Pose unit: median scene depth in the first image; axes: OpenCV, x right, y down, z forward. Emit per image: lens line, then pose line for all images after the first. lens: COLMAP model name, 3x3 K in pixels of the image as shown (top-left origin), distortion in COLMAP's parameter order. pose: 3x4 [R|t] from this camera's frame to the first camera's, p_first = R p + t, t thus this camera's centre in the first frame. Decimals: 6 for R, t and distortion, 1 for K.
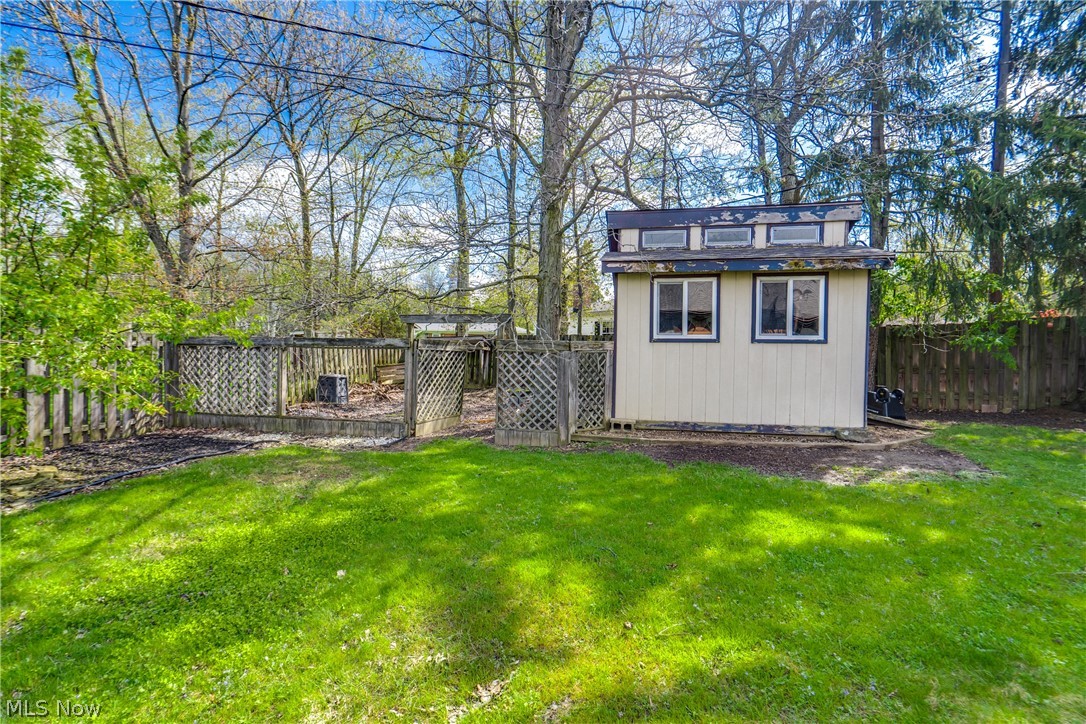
lens RADIAL K [[482.7, 0, 539.4], [0, 482.7, 365.6], [0, 0, 1]] dist [-0.003838, 0.000313]
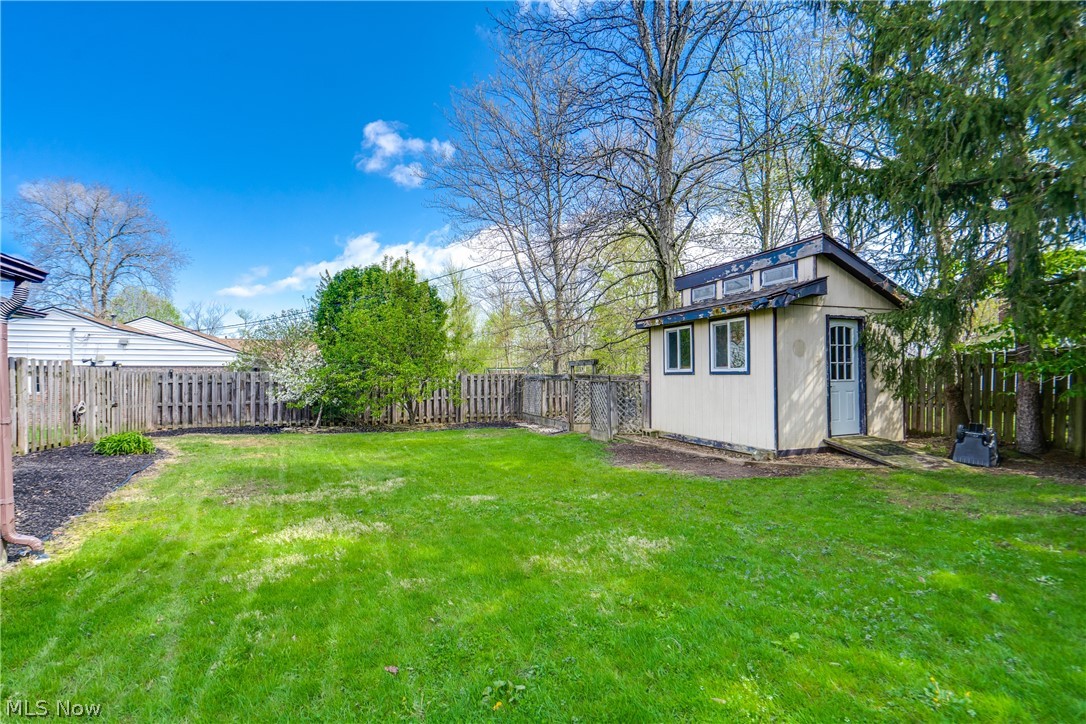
lens RADIAL K [[482.7, 0, 539.4], [0, 482.7, 365.6], [0, 0, 1]] dist [-0.003838, 0.000313]
pose [[0.540912, -0.032528, -0.840450, 1.174561], [-0.018031, 0.998574, -0.050252, 0.001099], [0.840886, 0.042336, 0.539554, -0.049256]]
